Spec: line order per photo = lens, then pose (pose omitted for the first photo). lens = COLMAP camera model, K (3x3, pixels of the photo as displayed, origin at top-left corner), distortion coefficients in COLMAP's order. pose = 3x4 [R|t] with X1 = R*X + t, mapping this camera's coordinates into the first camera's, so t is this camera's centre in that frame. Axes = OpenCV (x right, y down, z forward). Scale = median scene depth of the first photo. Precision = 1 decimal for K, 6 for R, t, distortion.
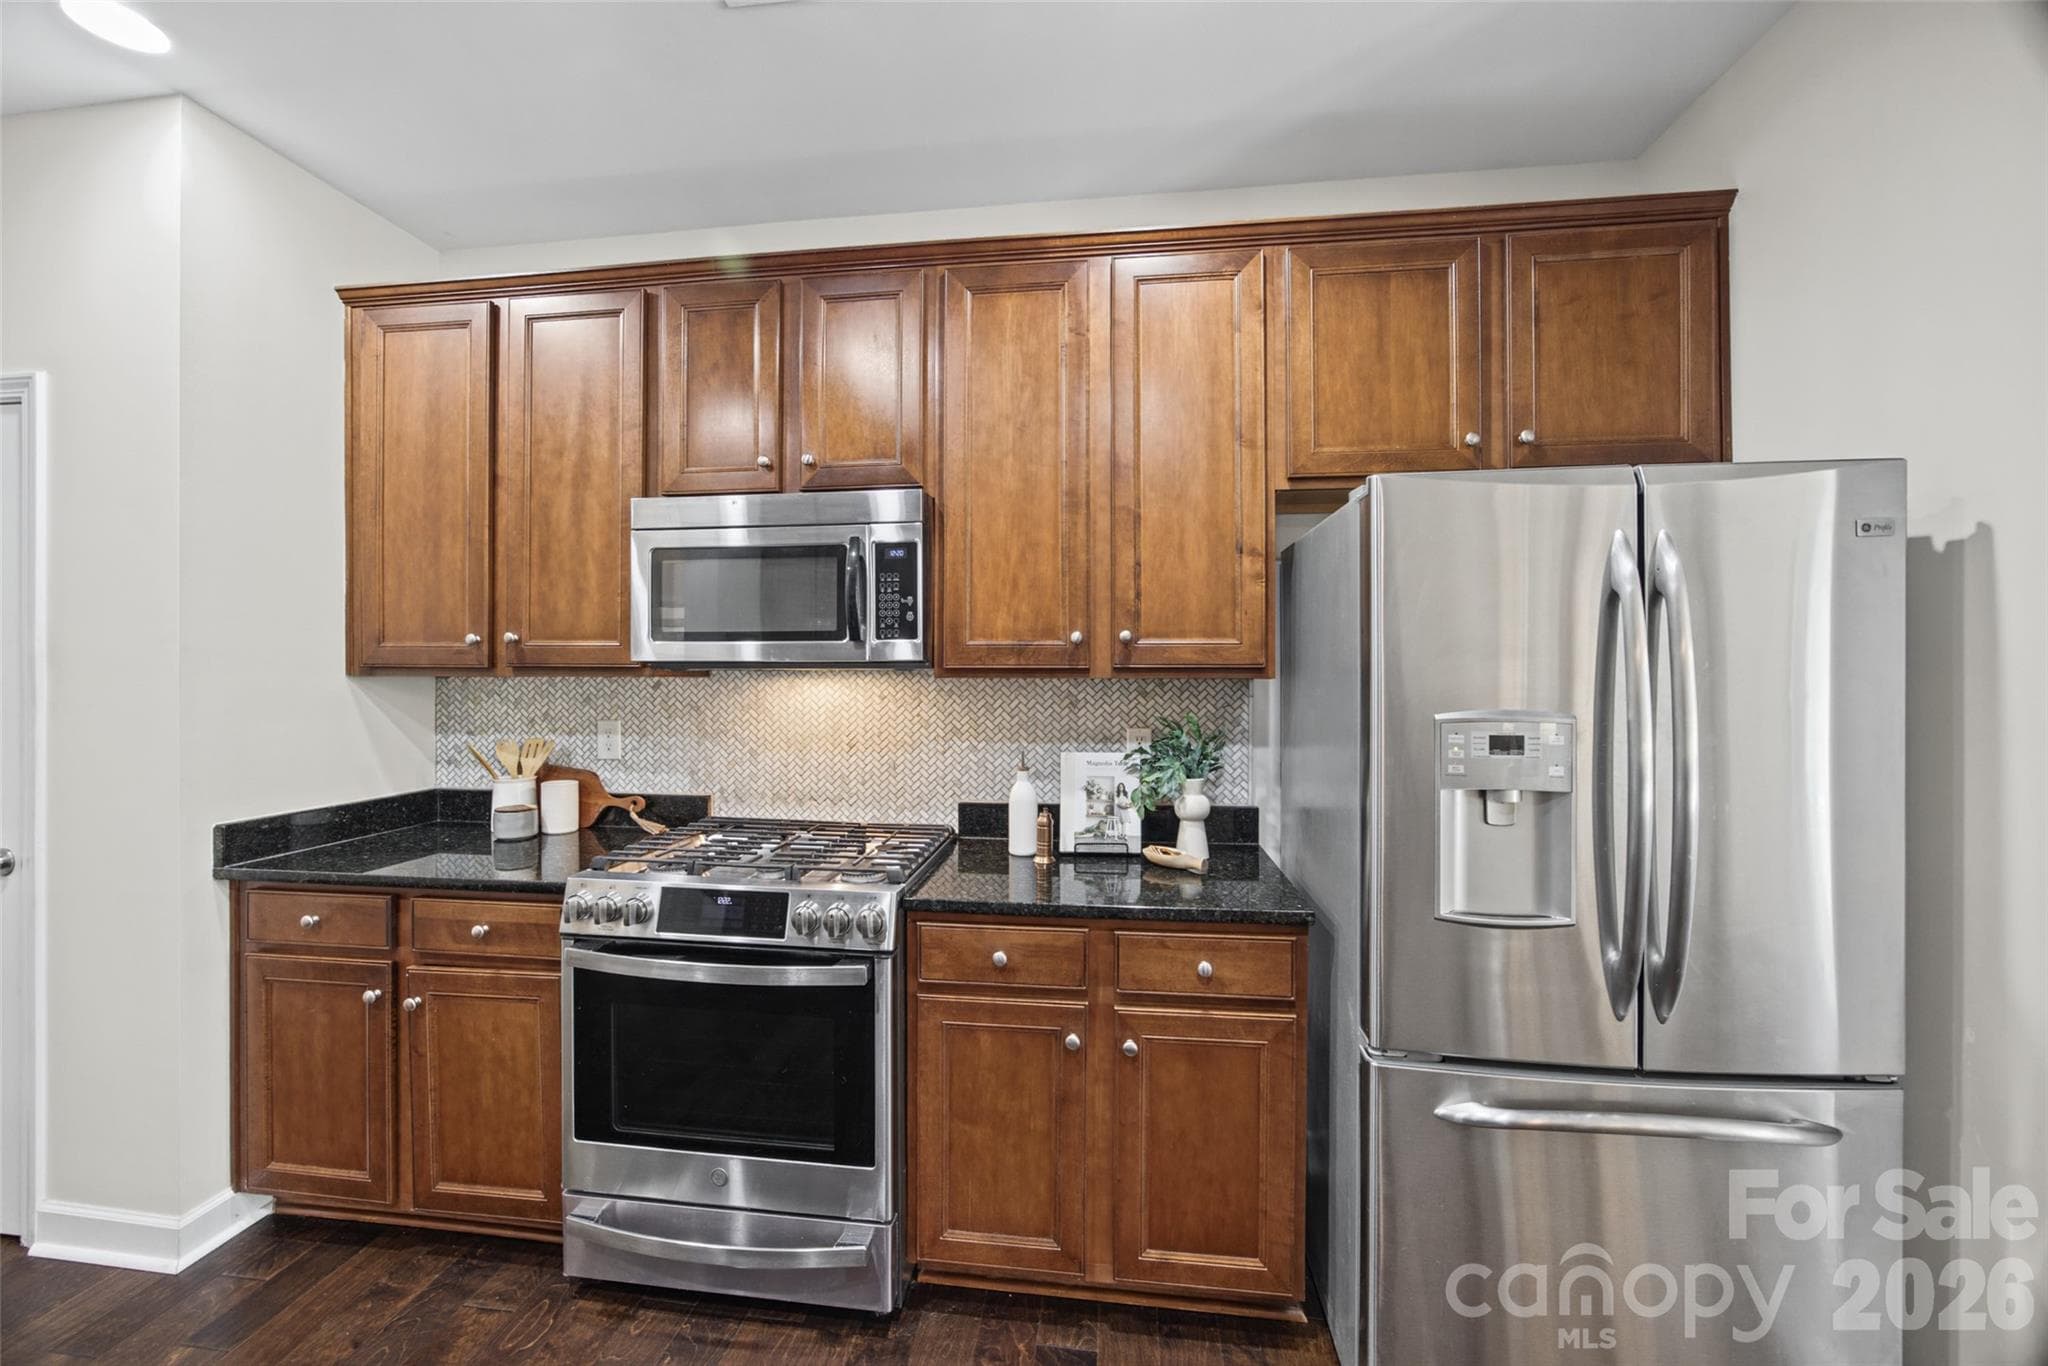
lens RADIAL K [[786.3, 0, 1049.8], [0, 786.3, 670.5], [0, 0, 1]] dist [-0.007297, 0.000187]
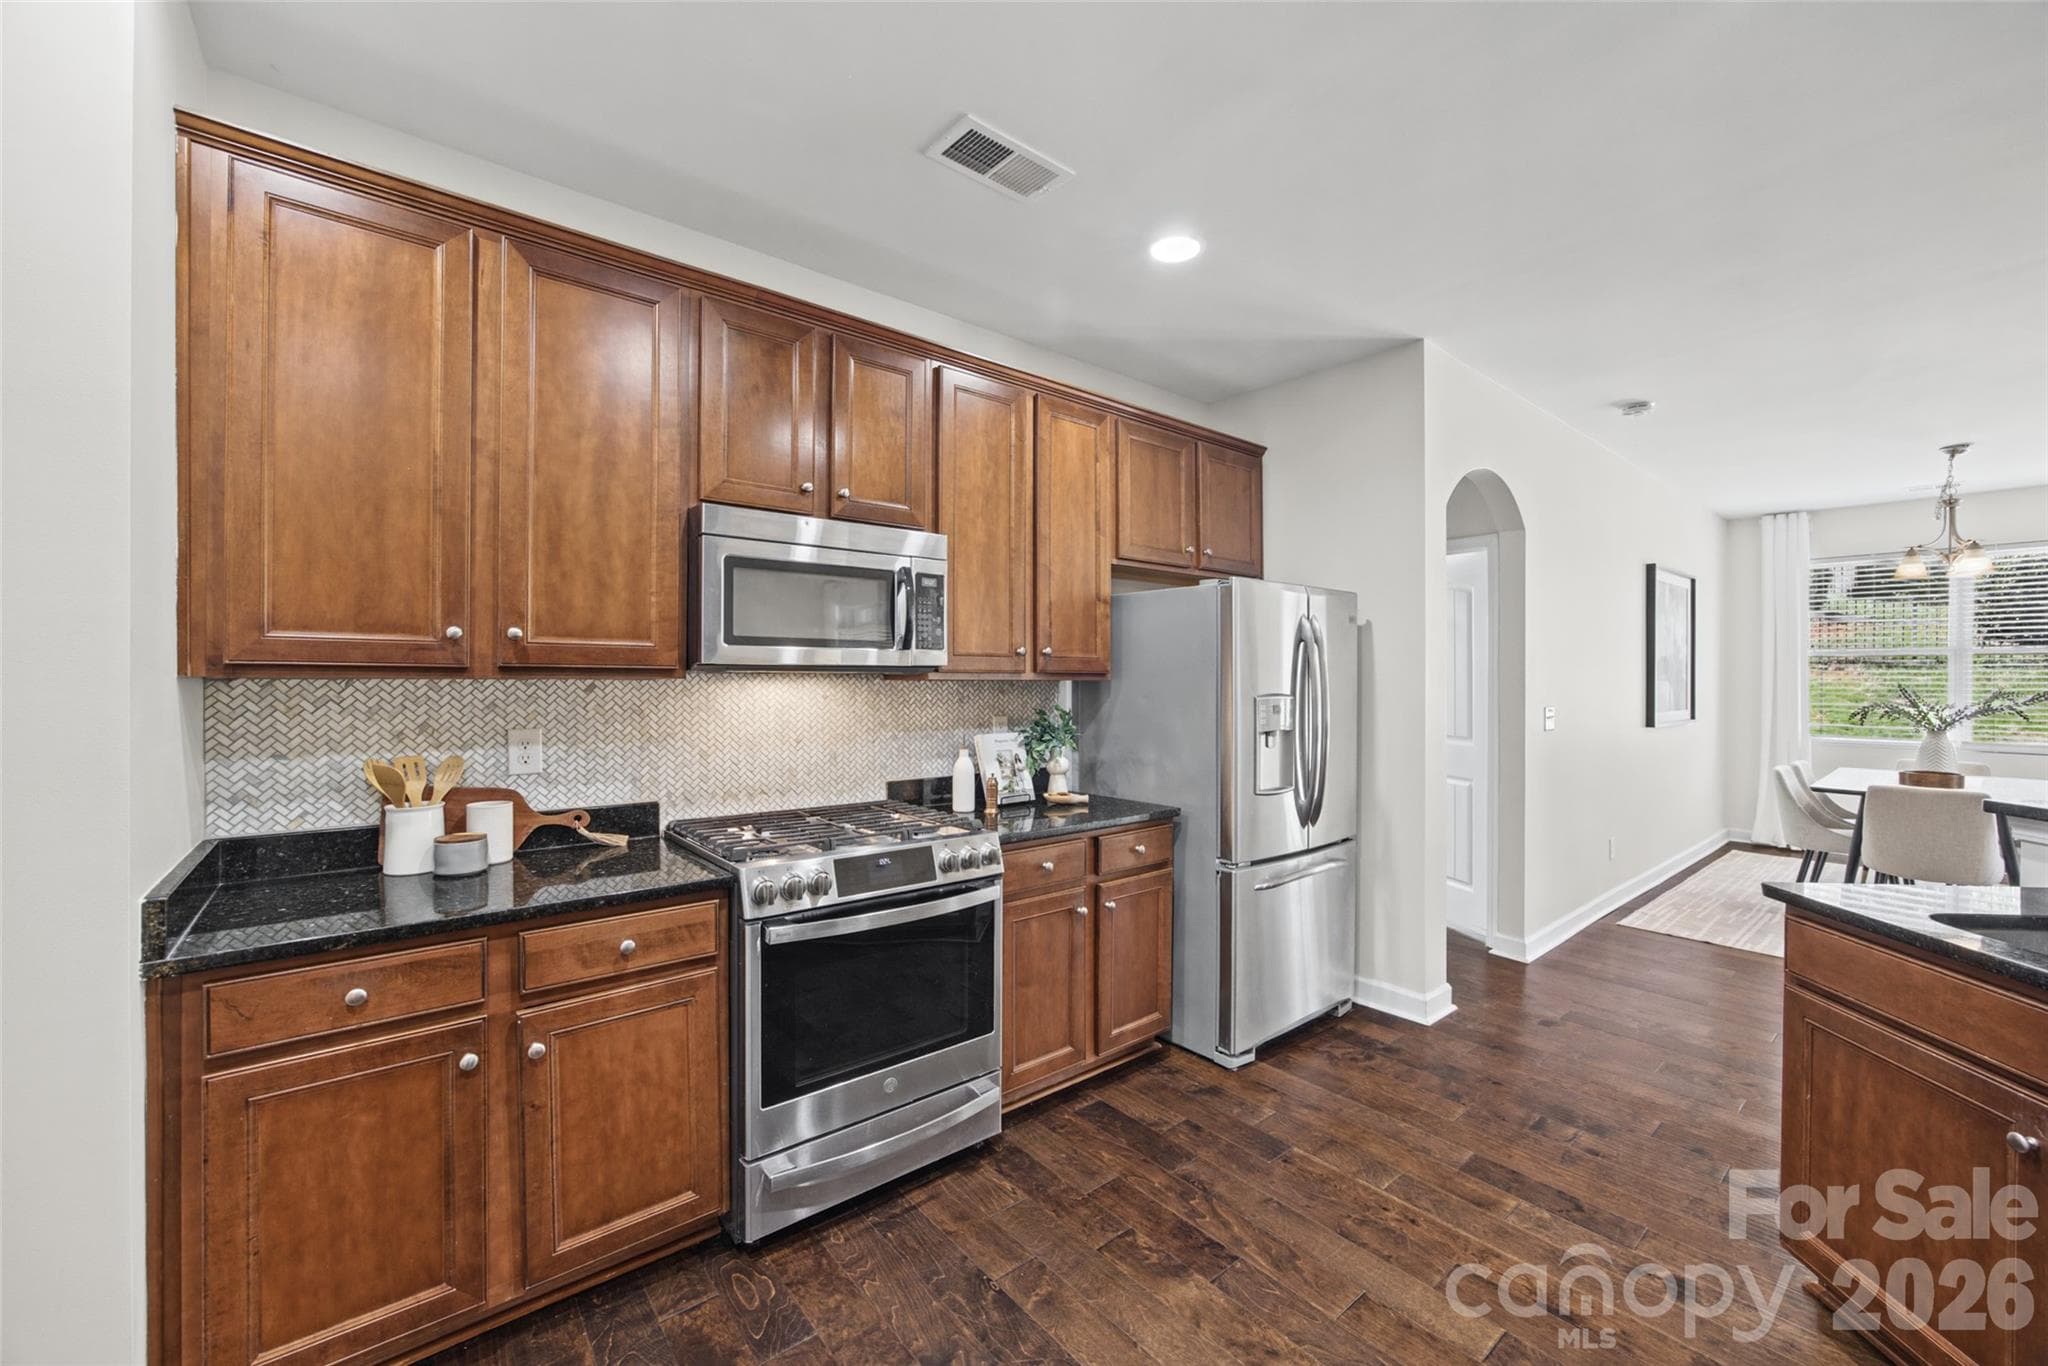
lens RADIAL K [[786.3, 0, 1049.8], [0, 786.3, 670.5], [0, 0, 1]] dist [-0.007297, 0.000187]
pose [[0.685242, 0.008264, 0.728268, -0.922559], [-0.003900, 0.999963, -0.007677, 0.003377], [-0.728305, 0.002420, 0.685249, -0.022073]]
